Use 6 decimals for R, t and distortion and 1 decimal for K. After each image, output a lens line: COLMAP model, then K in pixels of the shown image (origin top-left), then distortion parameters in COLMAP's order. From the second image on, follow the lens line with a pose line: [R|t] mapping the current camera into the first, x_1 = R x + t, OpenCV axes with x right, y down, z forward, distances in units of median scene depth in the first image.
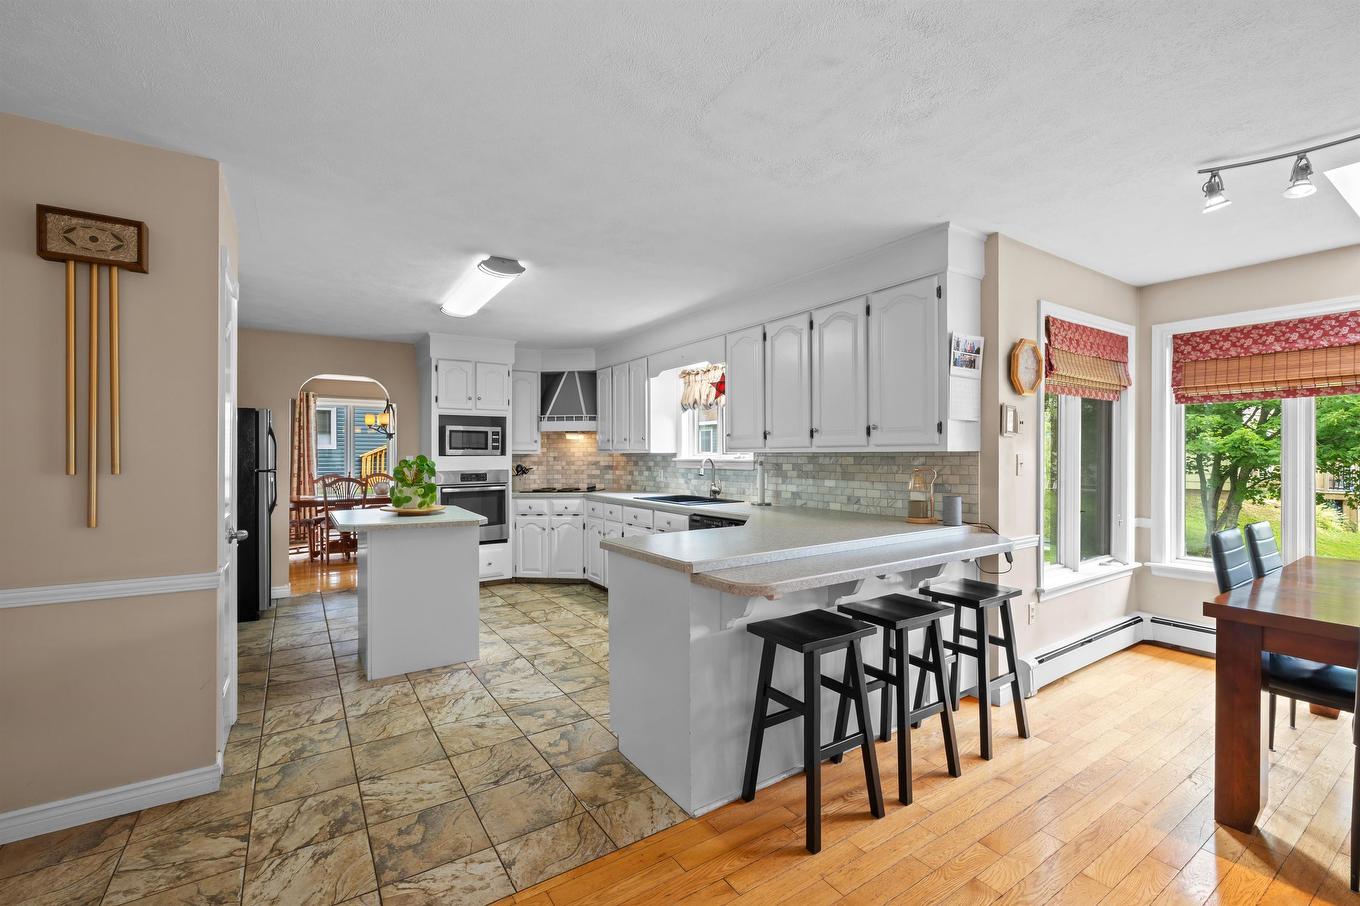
lens RADIAL K [[573.4, 0, 674.1], [0, 573.4, 456.1], [0, 0, 1]] dist [0.000978, 0.000104]
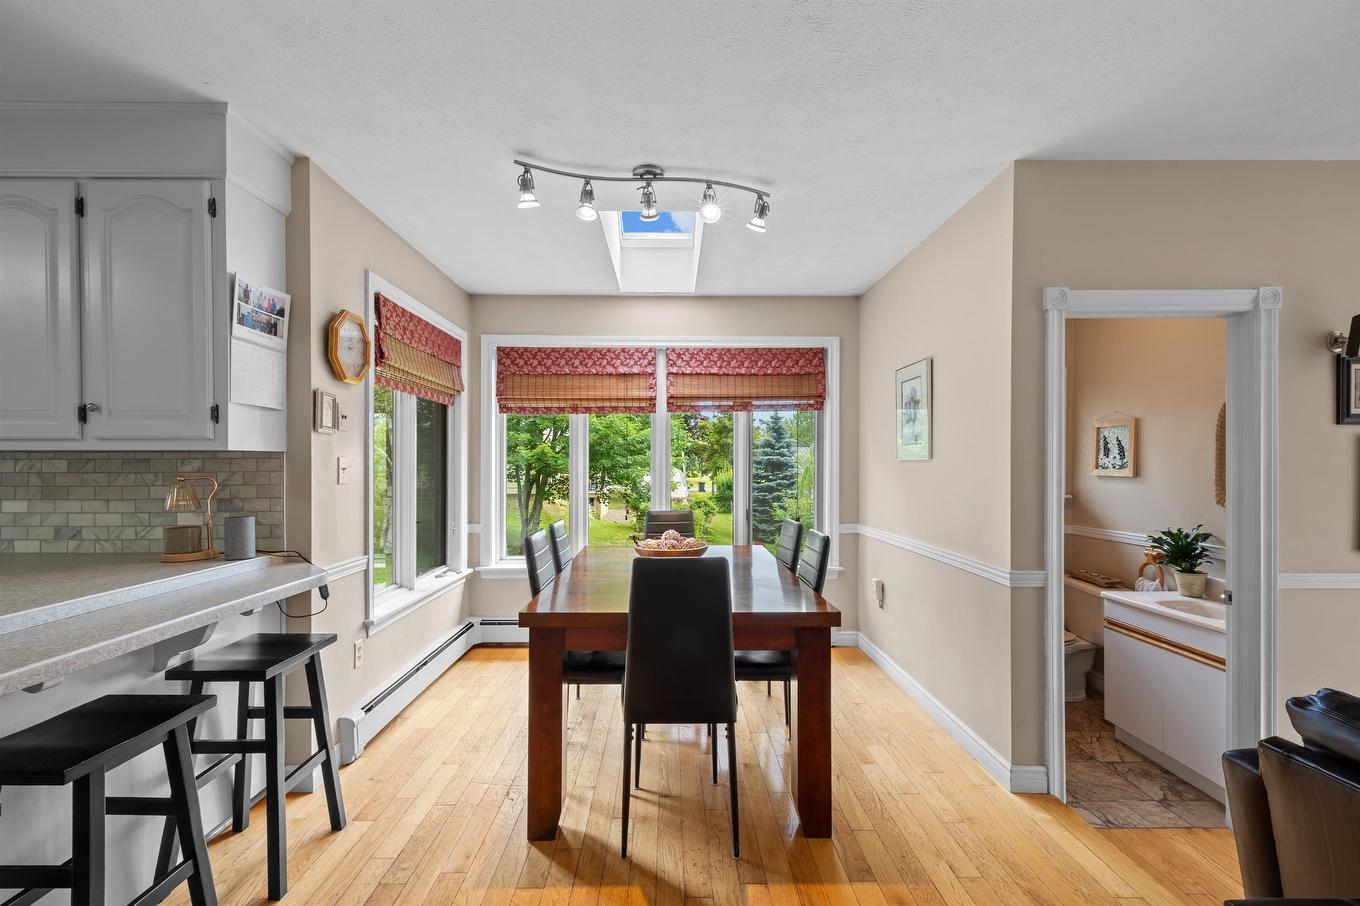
lens RADIAL K [[595.1, 0, 674.8], [0, 595.1, 469.8], [0, 0, 1]] dist [0.003261, 0.000479]
pose [[0.540305, -0.002726, 0.841465, 0.131663], [-0.000213, 0.999994, 0.003377, 0.009401], [-0.841470, -0.002003, 0.540301, 0.141602]]
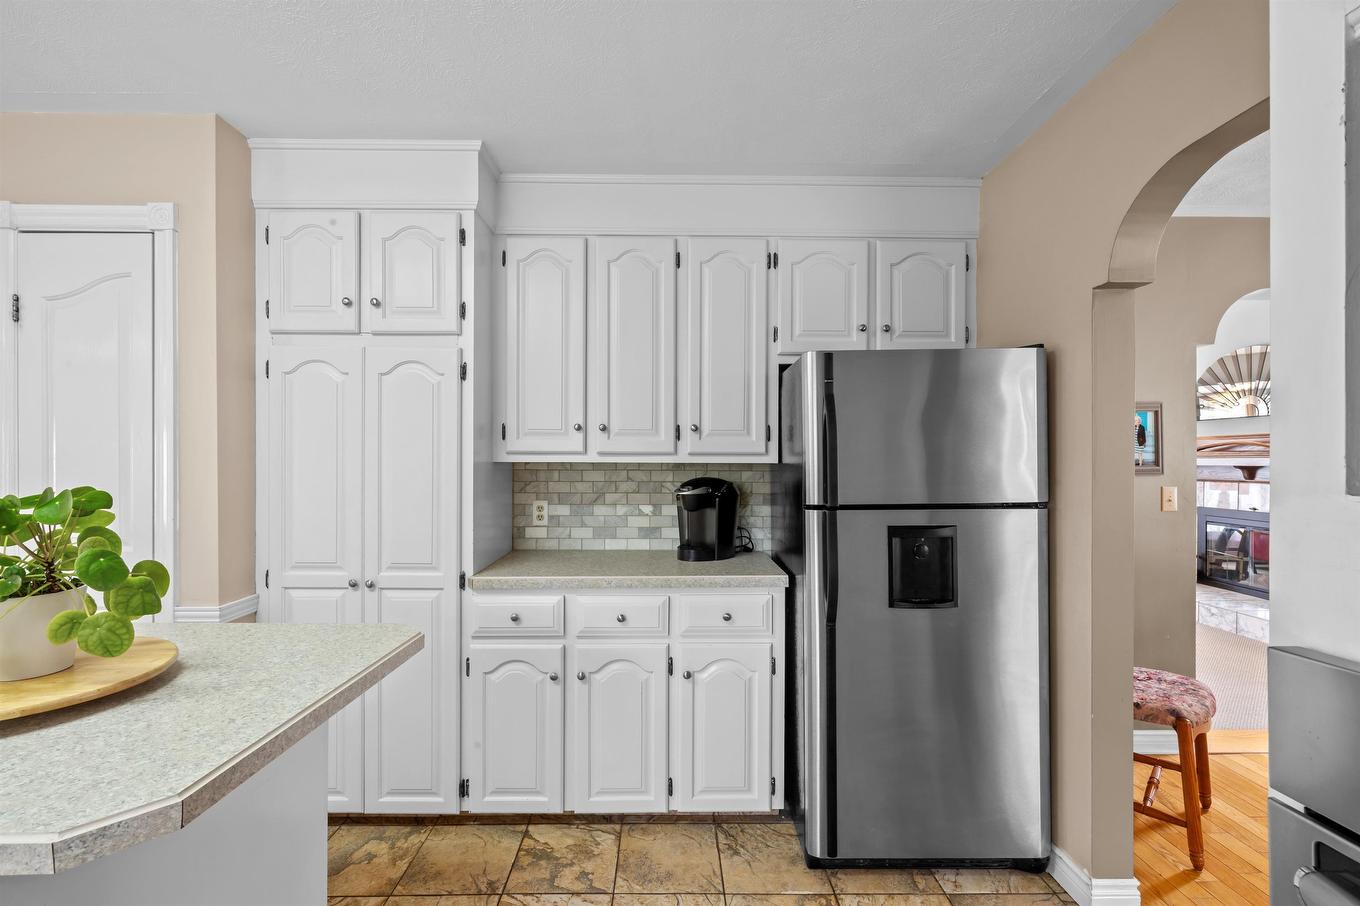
lens RADIAL K [[573.4, 0, 674.1], [0, 573.4, 456.1], [0, 0, 1]] dist [0.000978, 0.000104]
pose [[-0.546227, -0.007987, -0.837599, -0.387912], [-0.003654, 0.999968, -0.007152, -0.007275], [0.837630, -0.000846, -0.546238, 1.362372]]
